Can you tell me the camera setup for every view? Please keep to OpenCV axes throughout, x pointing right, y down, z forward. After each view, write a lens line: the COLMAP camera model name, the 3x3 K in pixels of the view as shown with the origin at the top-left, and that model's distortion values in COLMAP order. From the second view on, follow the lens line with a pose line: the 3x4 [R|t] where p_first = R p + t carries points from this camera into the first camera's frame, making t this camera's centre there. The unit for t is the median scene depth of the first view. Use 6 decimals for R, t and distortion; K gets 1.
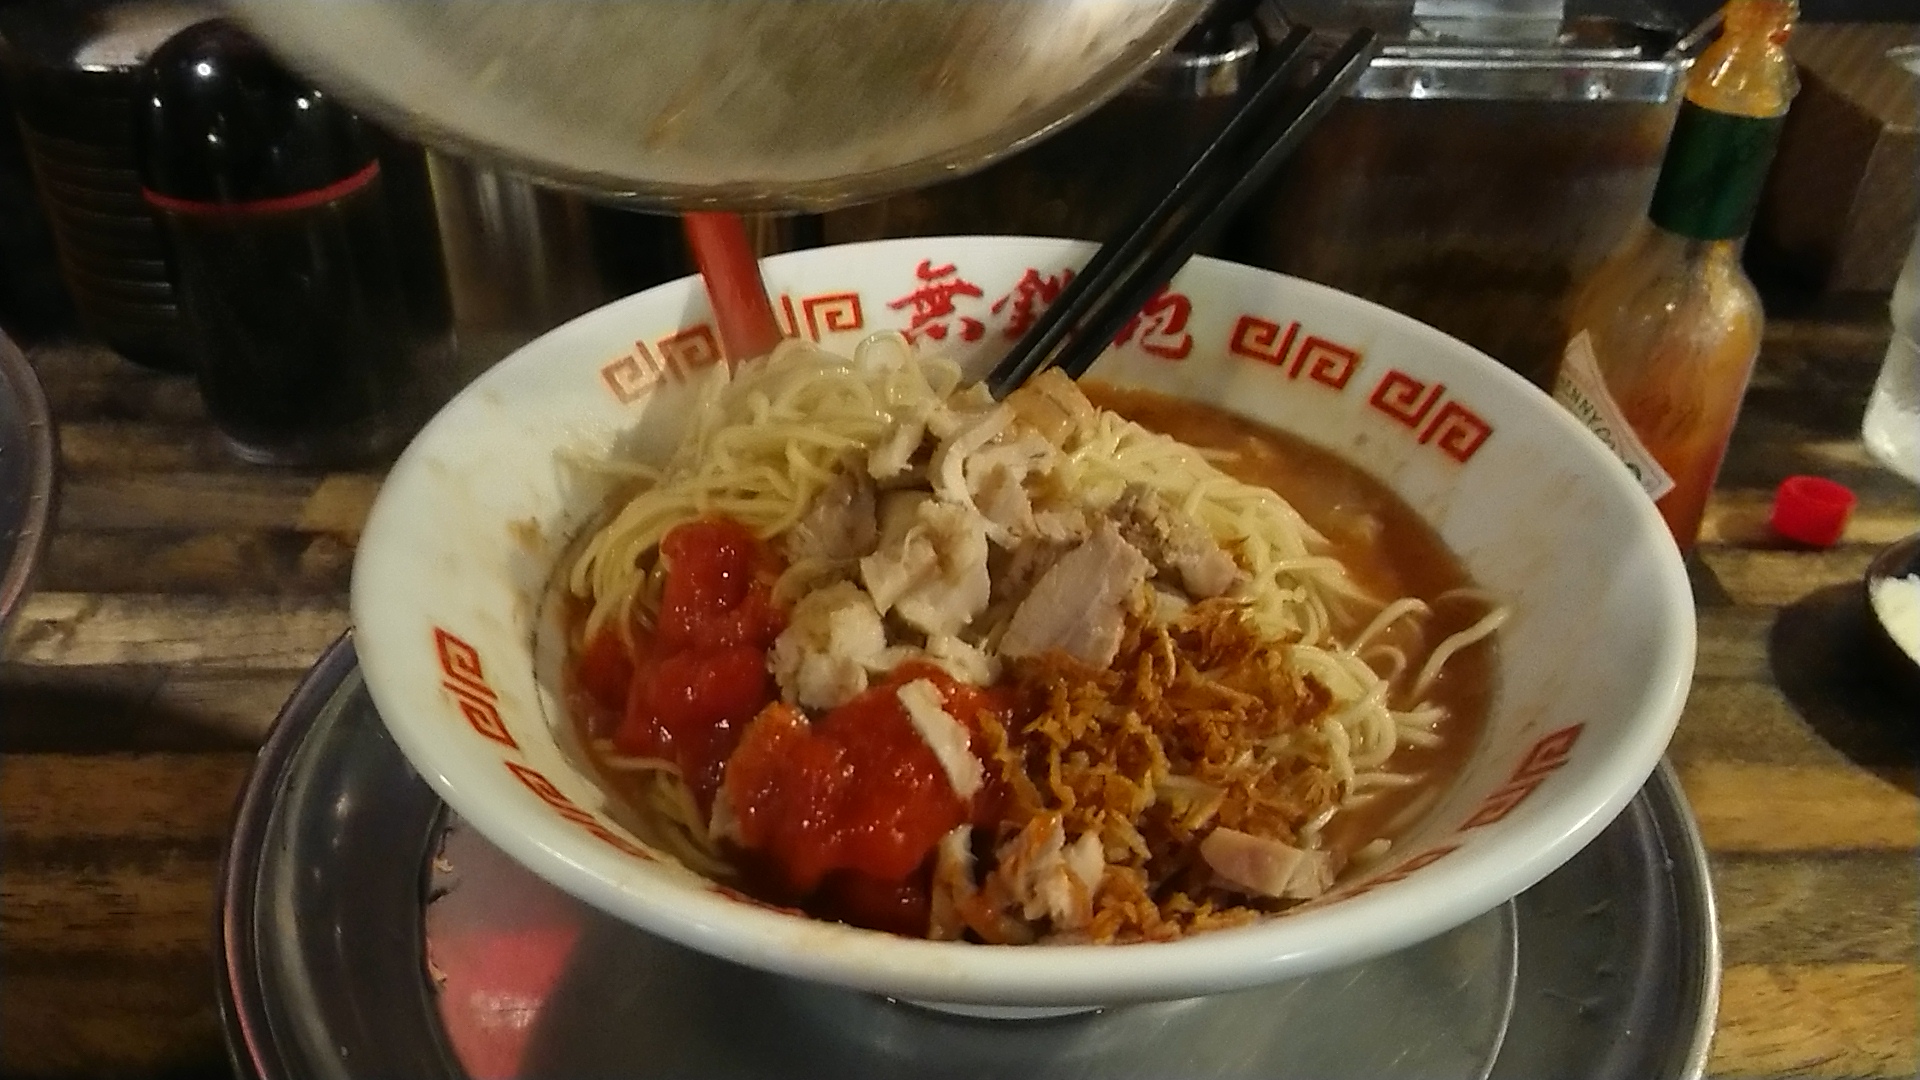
lens RADIAL K [[1638.8, 0, 960.0], [0, 1638.8, 540.0], [0, 0, 1]] dist [-0.011047, -0.003602]
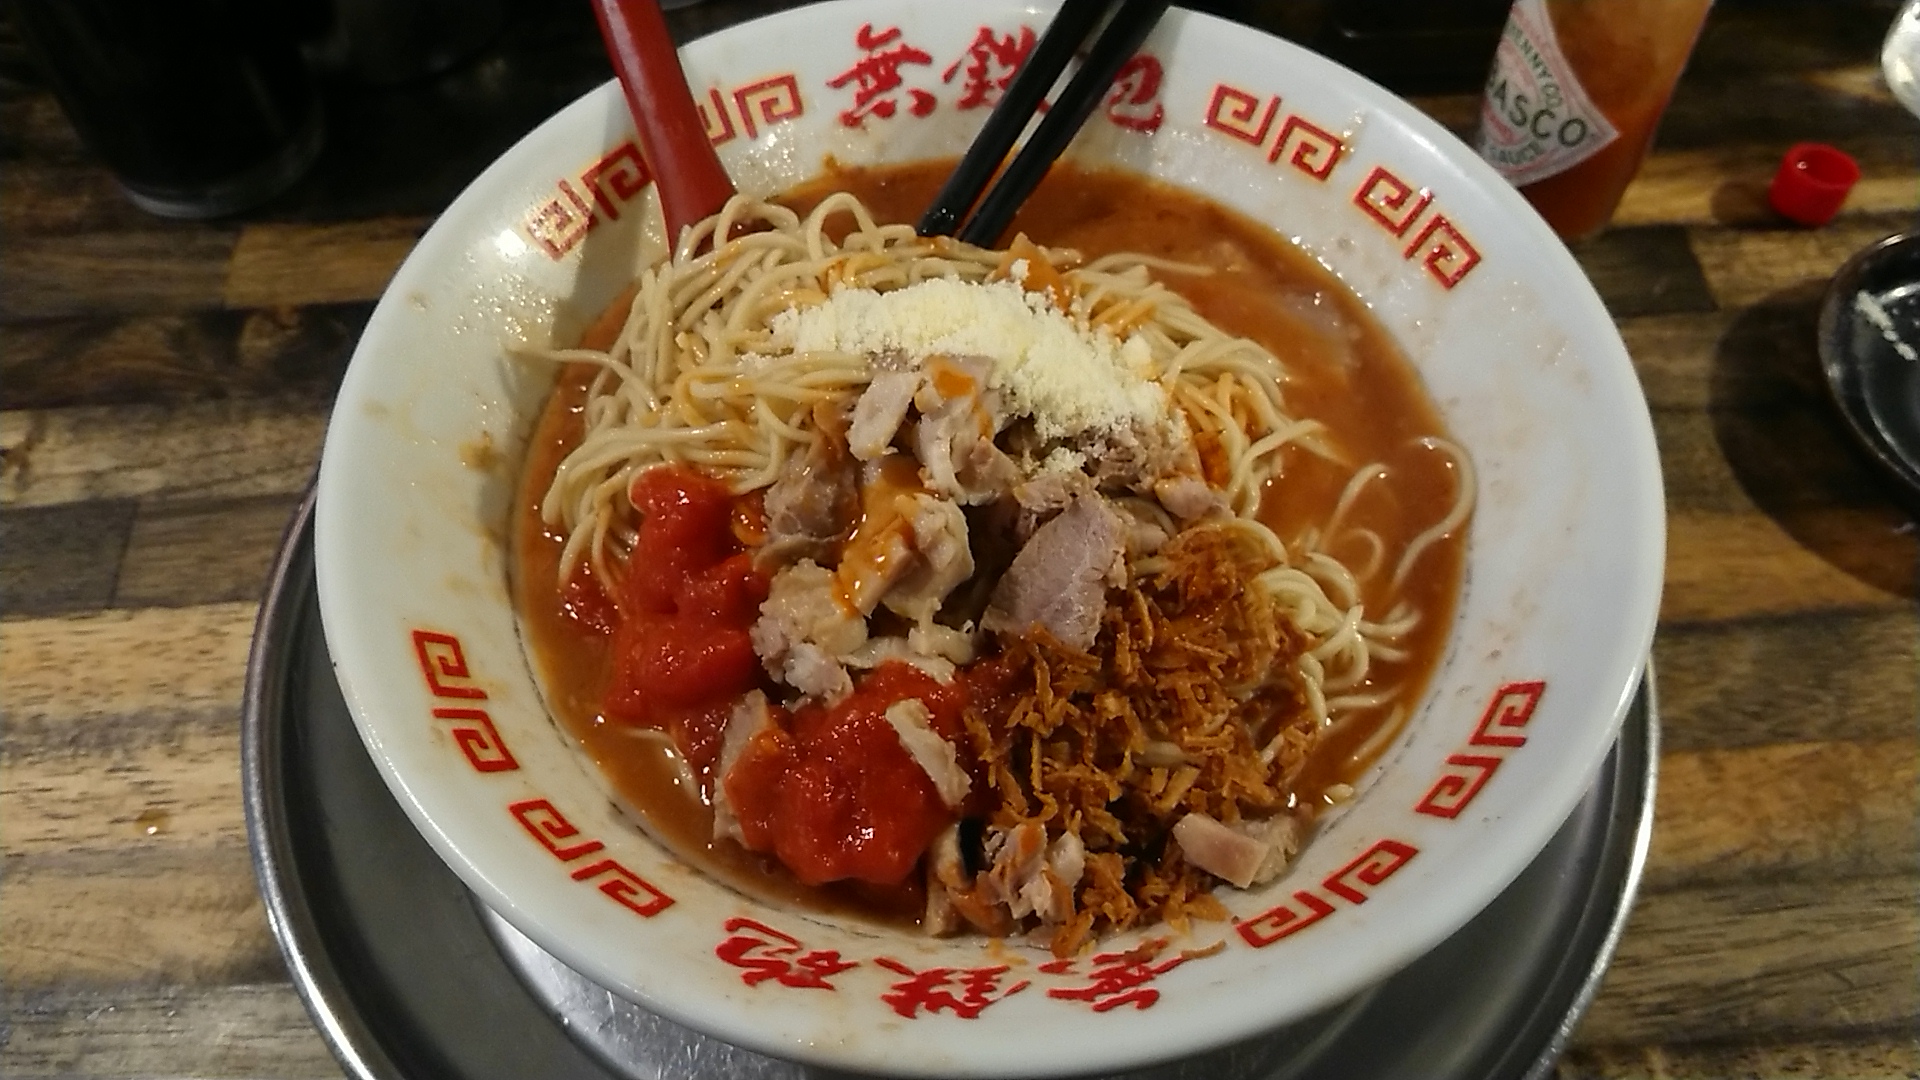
lens RADIAL K [[1638.8, 0, 960.0], [0, 1638.8, 540.0], [0, 0, 1]] dist [-0.011047, -0.003602]
pose [[0.998042, -0.062207, 0.006469, 0.007640], [0.054151, 0.911256, 0.408265, -0.294975], [-0.031292, -0.407115, 0.912841, 0.075236]]
